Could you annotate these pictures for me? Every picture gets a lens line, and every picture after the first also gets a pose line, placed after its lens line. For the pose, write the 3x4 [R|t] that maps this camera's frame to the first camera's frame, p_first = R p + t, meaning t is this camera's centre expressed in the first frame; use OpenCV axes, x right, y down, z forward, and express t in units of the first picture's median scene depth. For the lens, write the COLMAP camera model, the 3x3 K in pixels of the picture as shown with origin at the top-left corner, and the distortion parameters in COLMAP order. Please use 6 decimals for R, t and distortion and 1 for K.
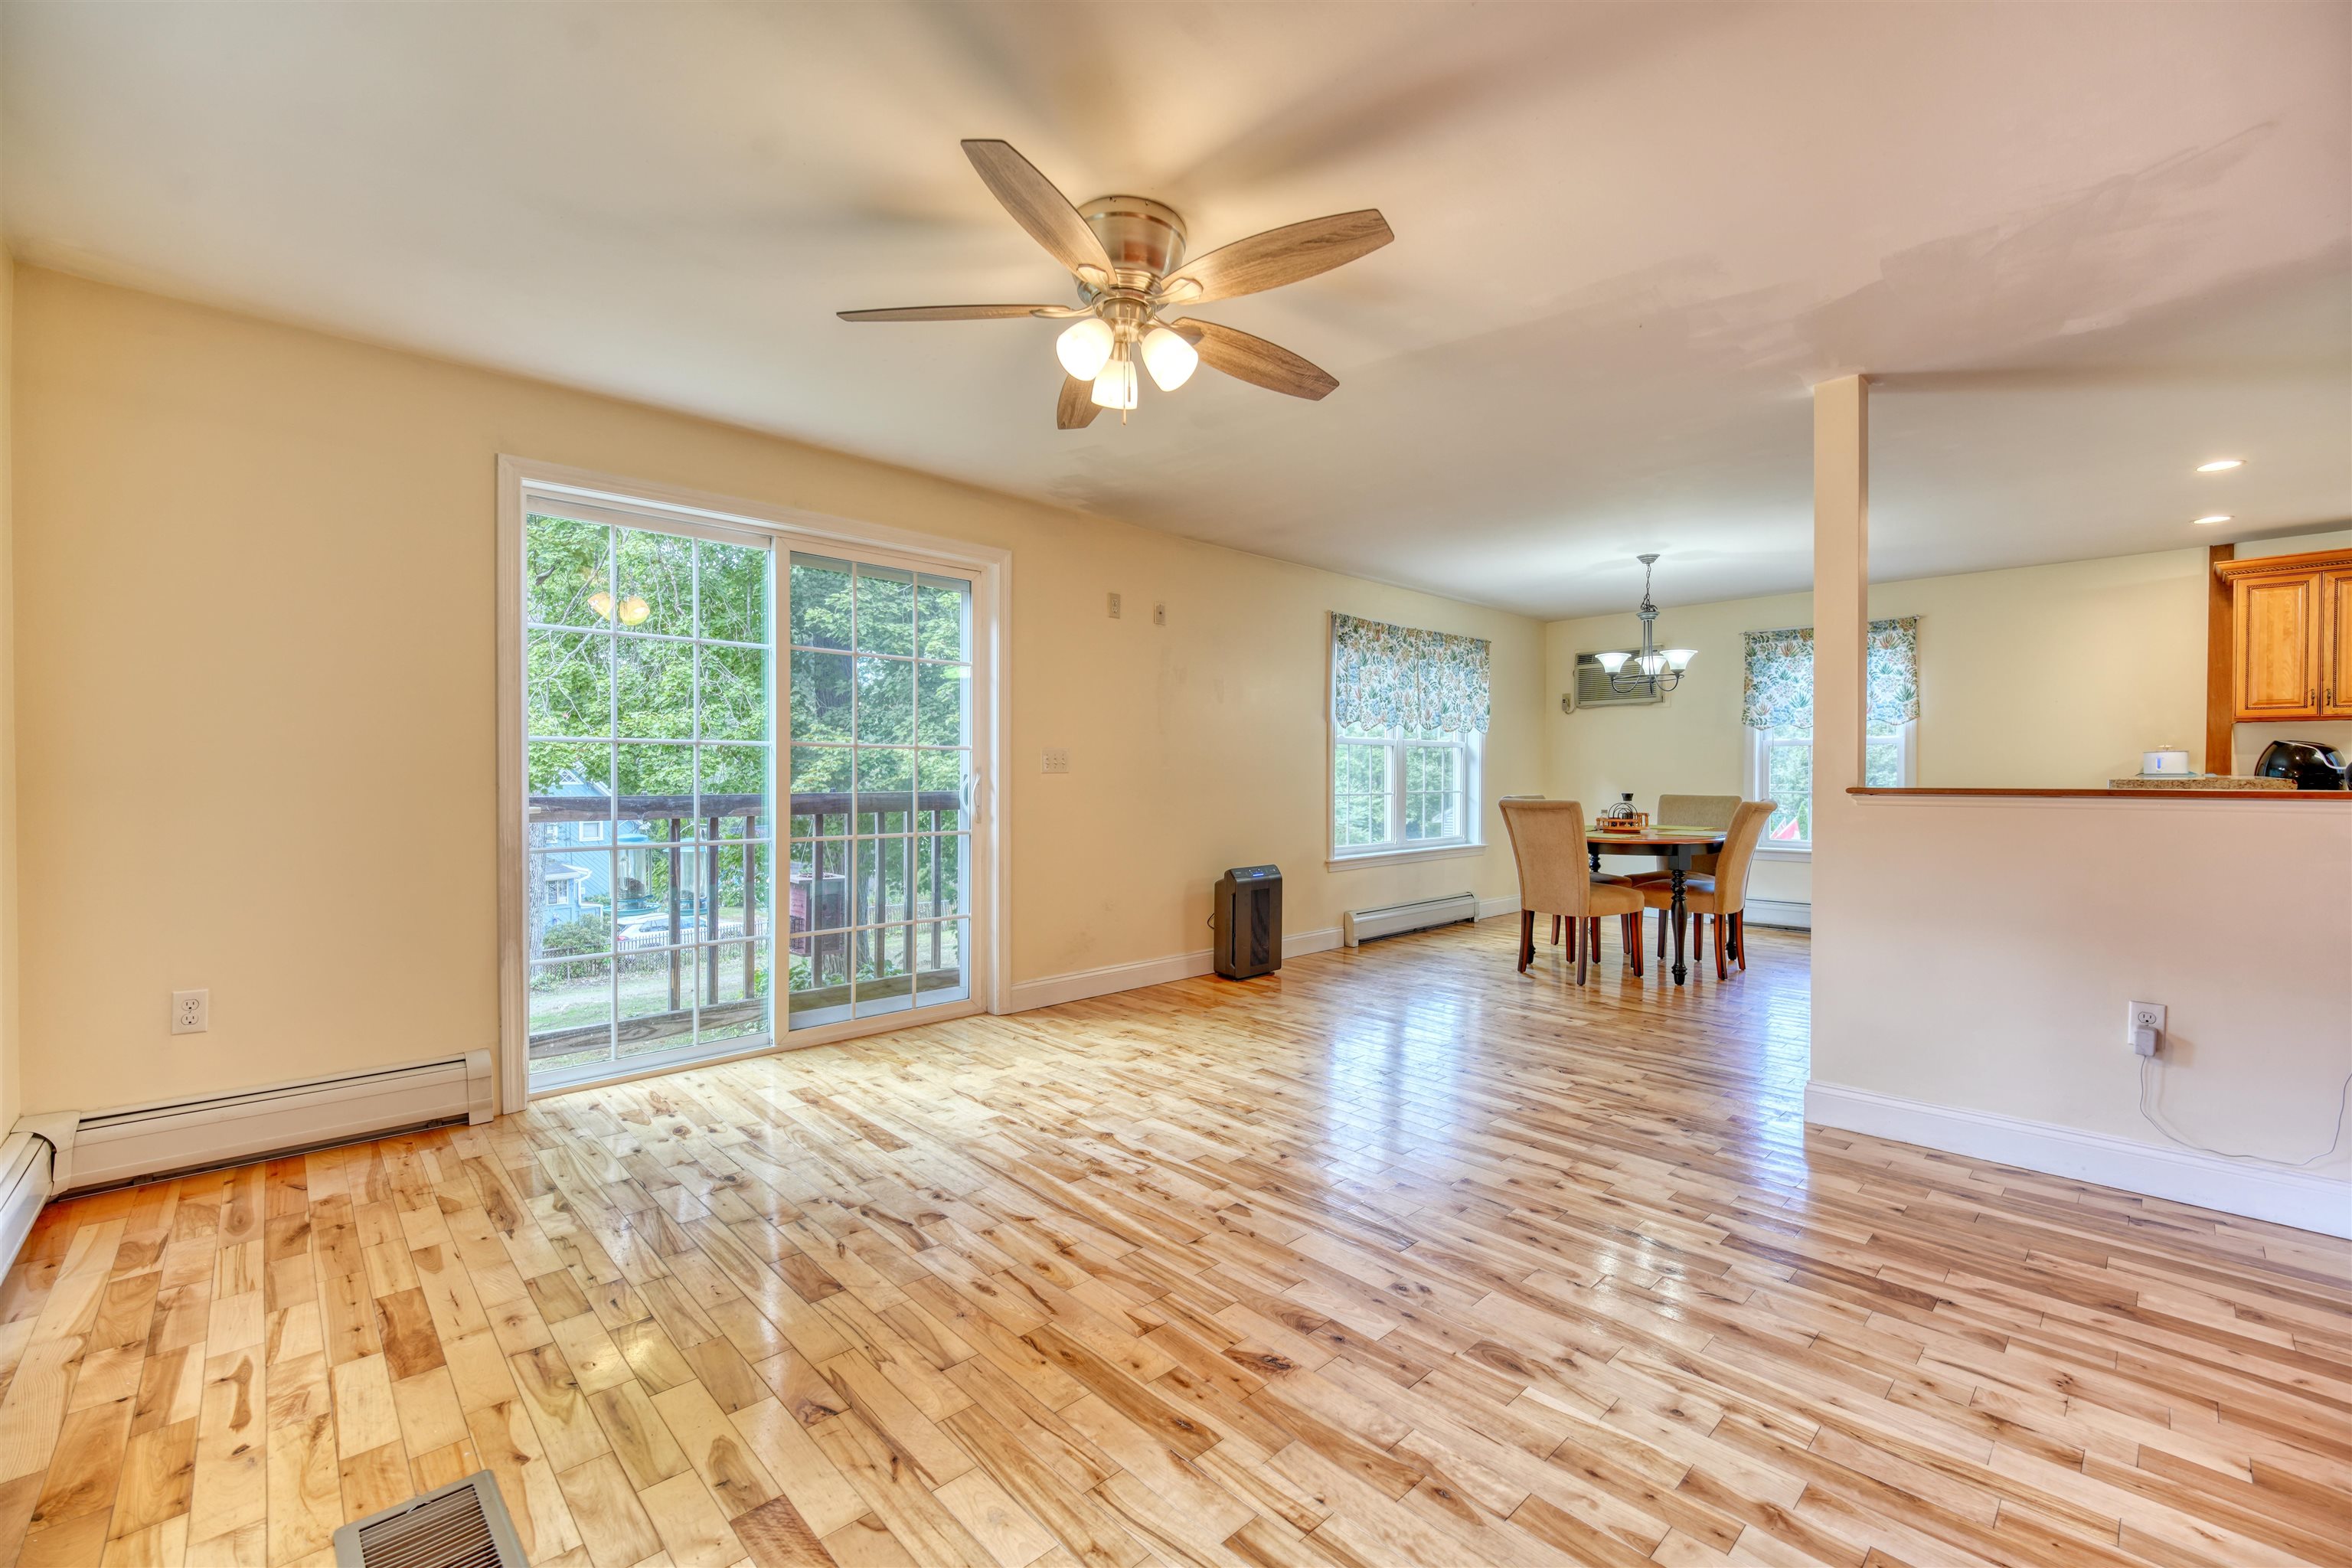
lens RADIAL K [[965.2, 0, 1178.6], [0, 965.2, 781.4], [0, 0, 1]] dist [0.012780, -0.016555]
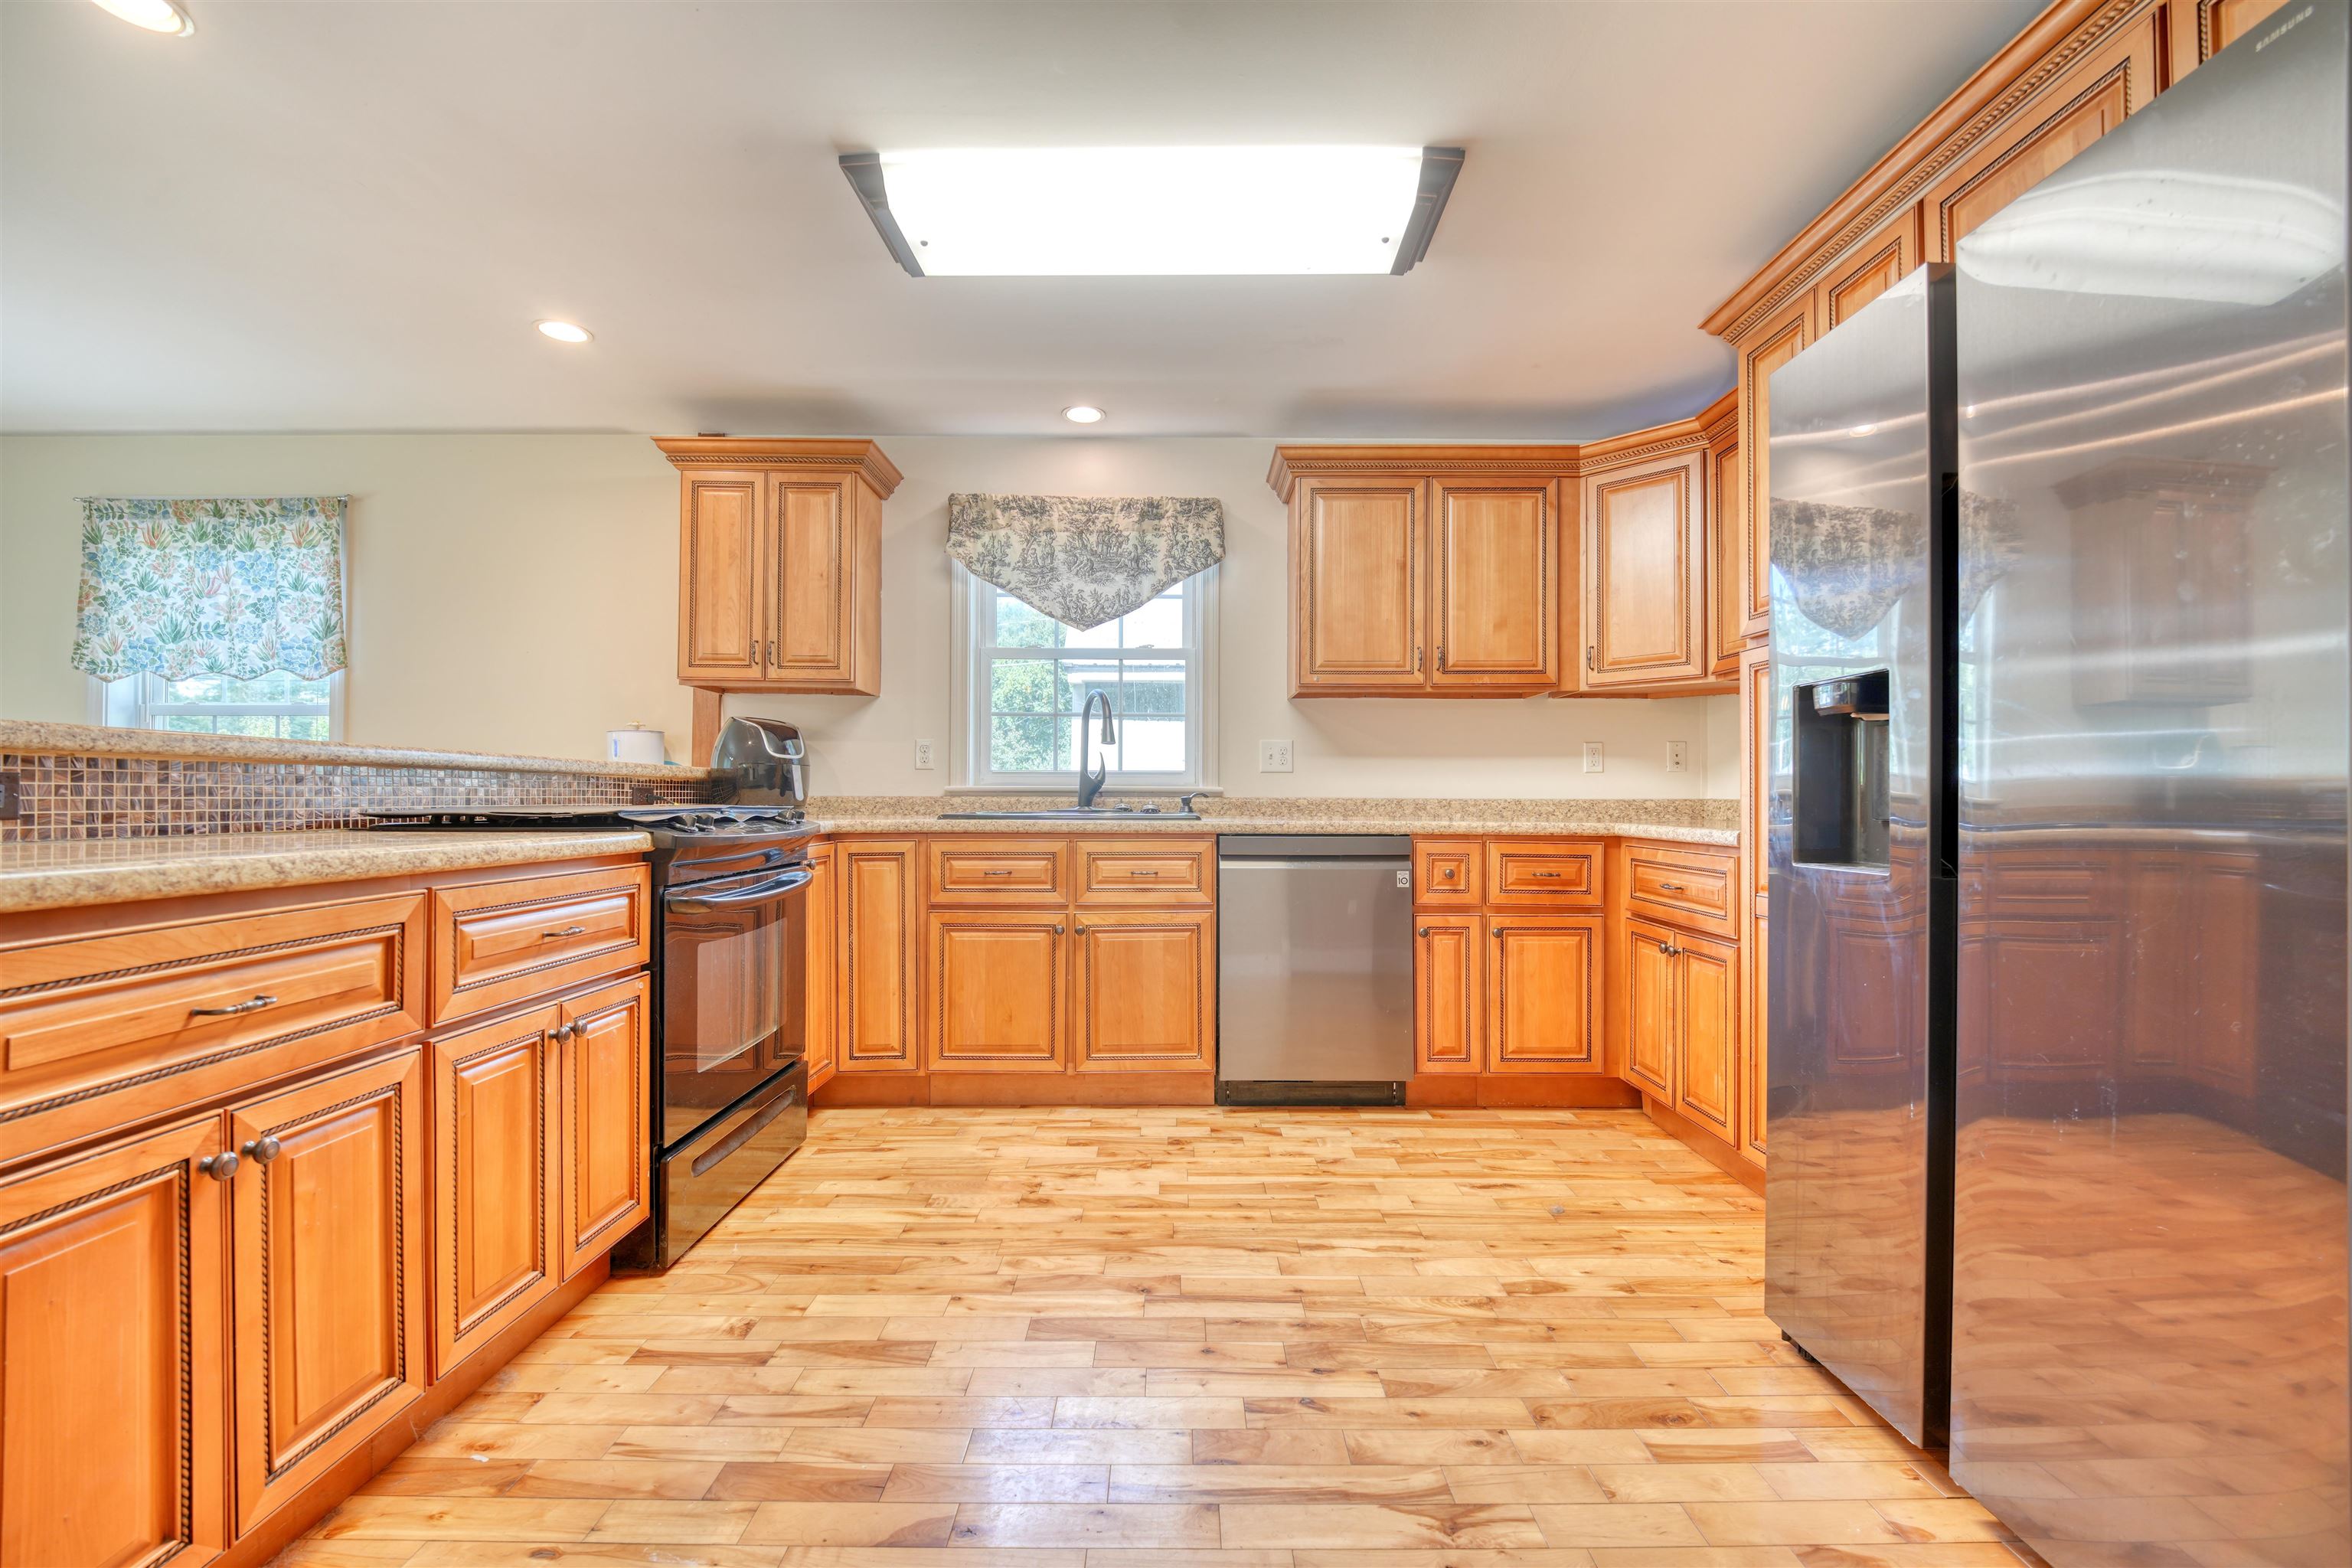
lens RADIAL K [[974.1, 0, 1176.7], [0, 974.1, 793.5], [0, 0, 1]] dist [0.017064, -0.017048]
pose [[0.687503, 0.009654, 0.726117, 1.409947], [0.001171, 0.999896, -0.014402, 0.037699], [-0.726180, 0.010751, 0.687420, 0.472332]]
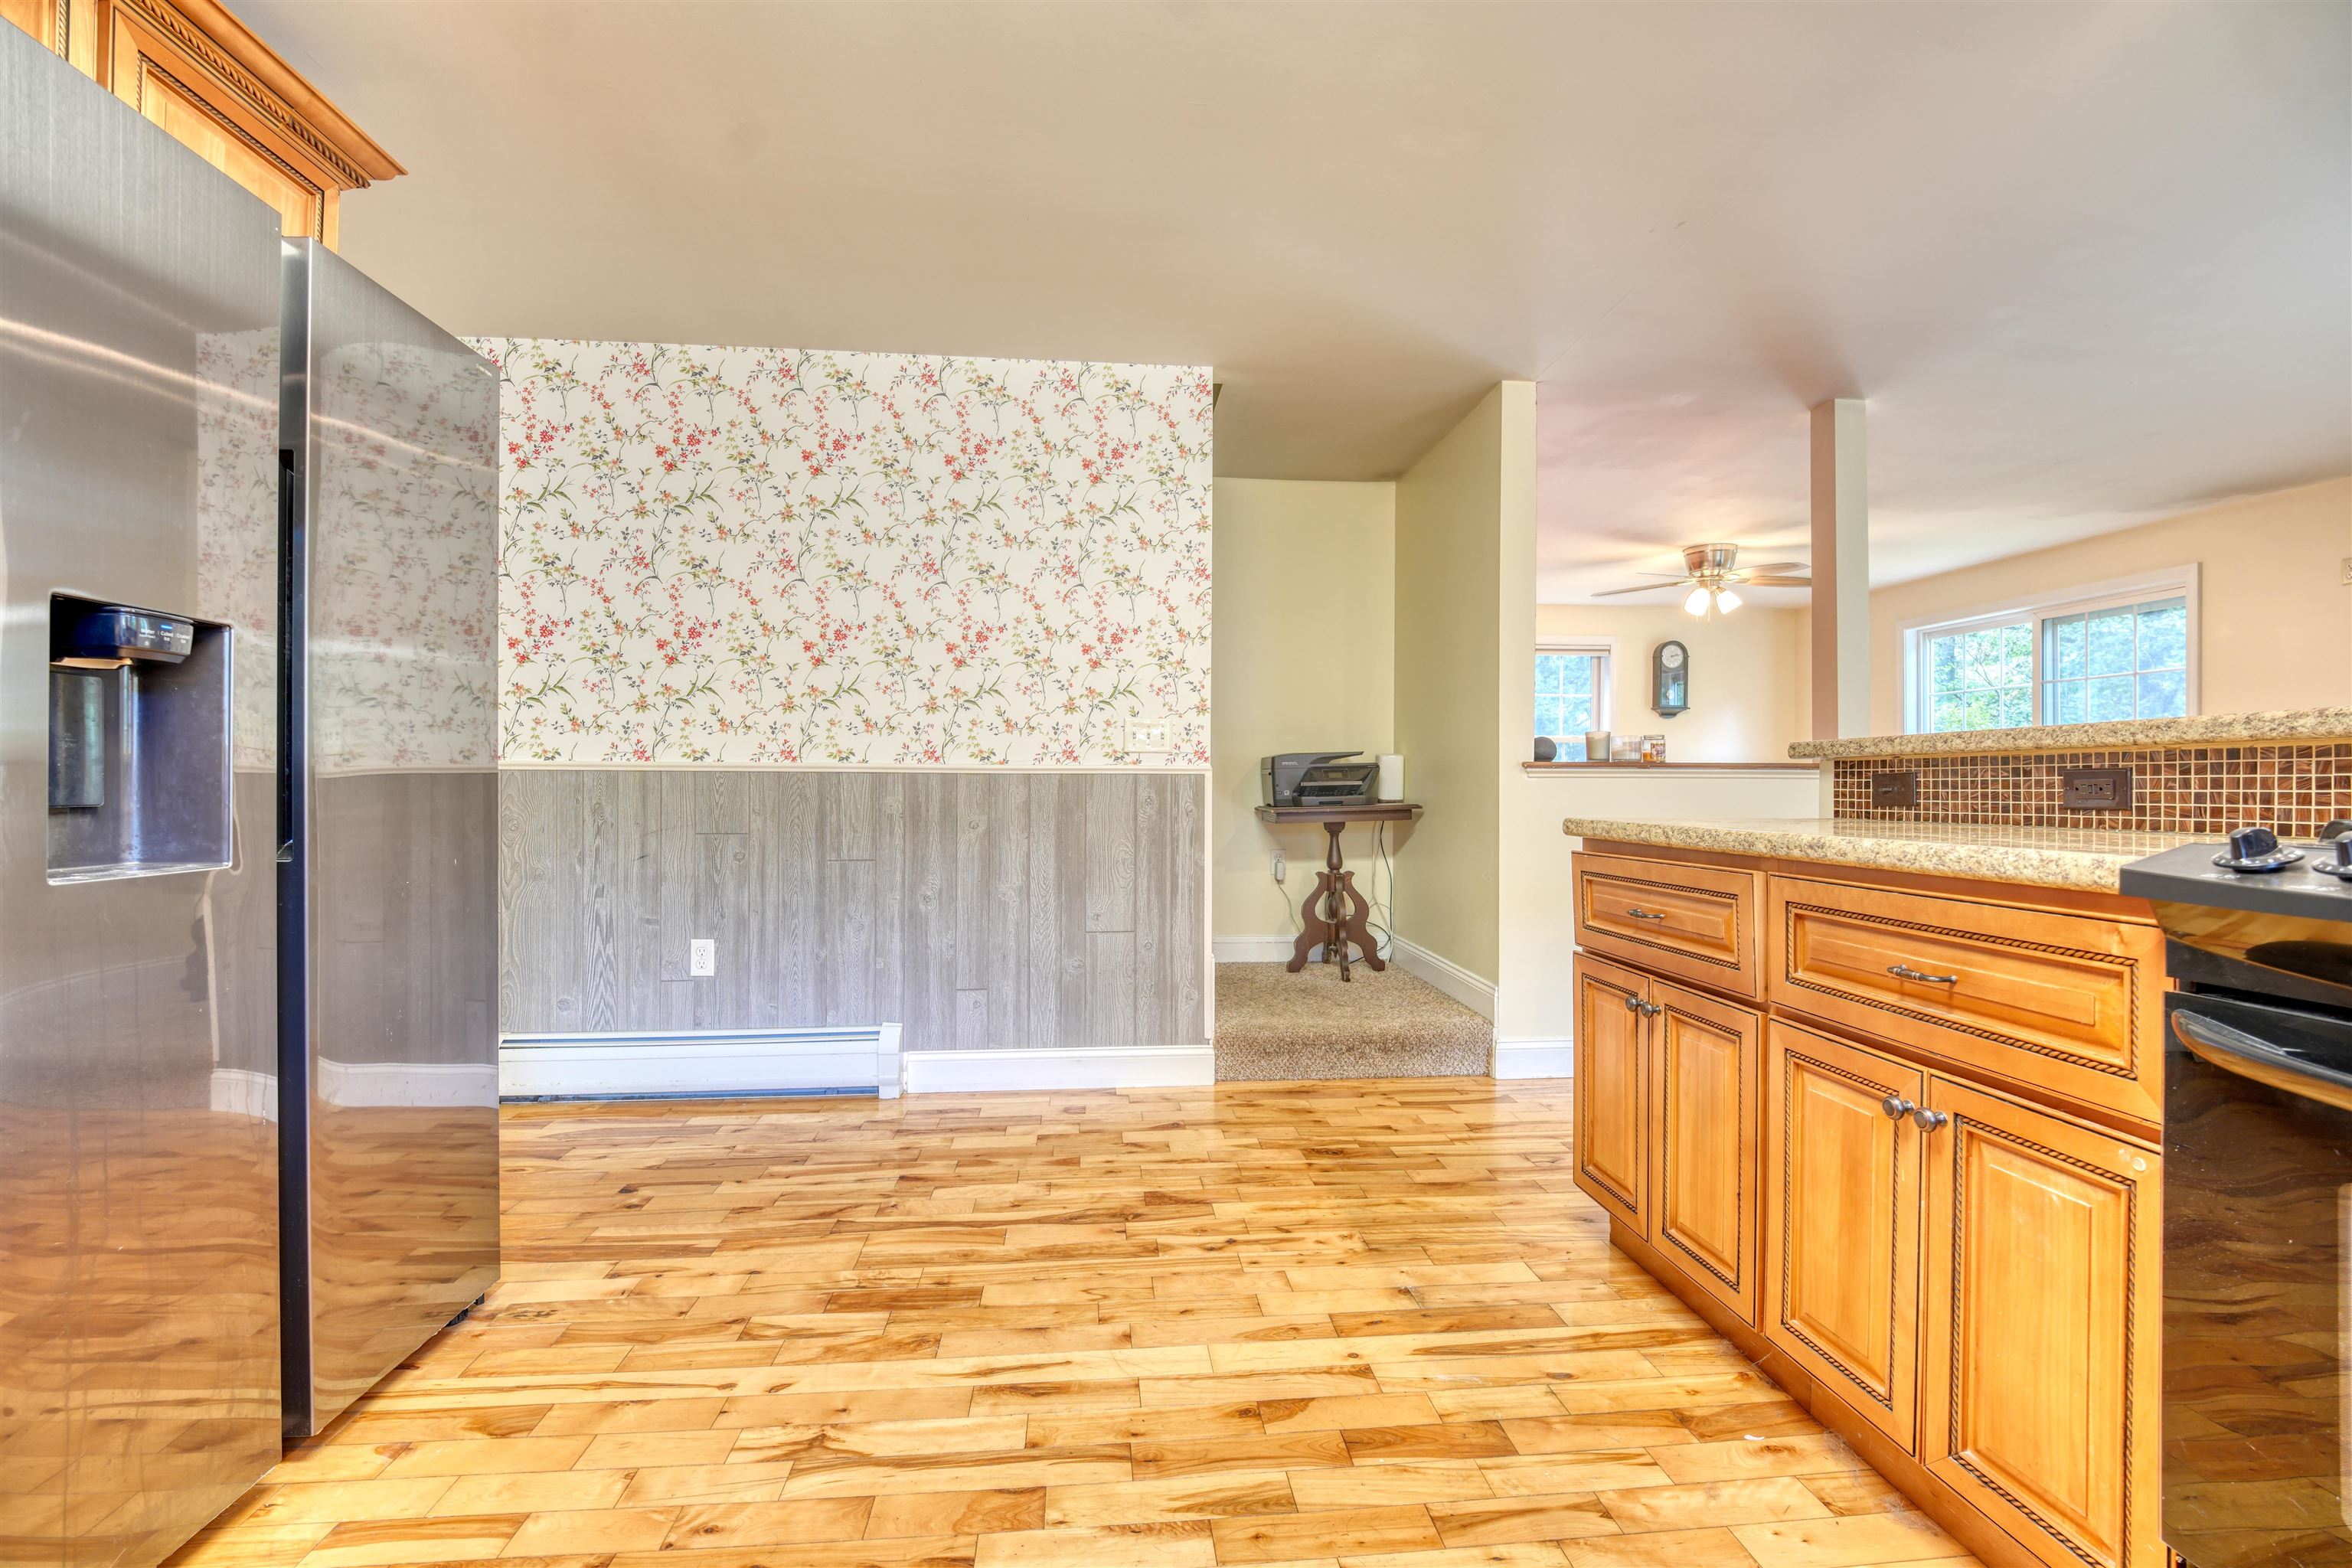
lens RADIAL K [[1009.0, 0, 1182.3], [0, 1009.0, 798.2], [0, 0, 1]] dist [0.008949, -0.015534]
pose [[-0.612201, 0.009051, -0.790650, 2.102341], [-0.008494, 0.999802, 0.018022, 0.030990], [0.790657, 0.017748, -0.612003, 1.136553]]
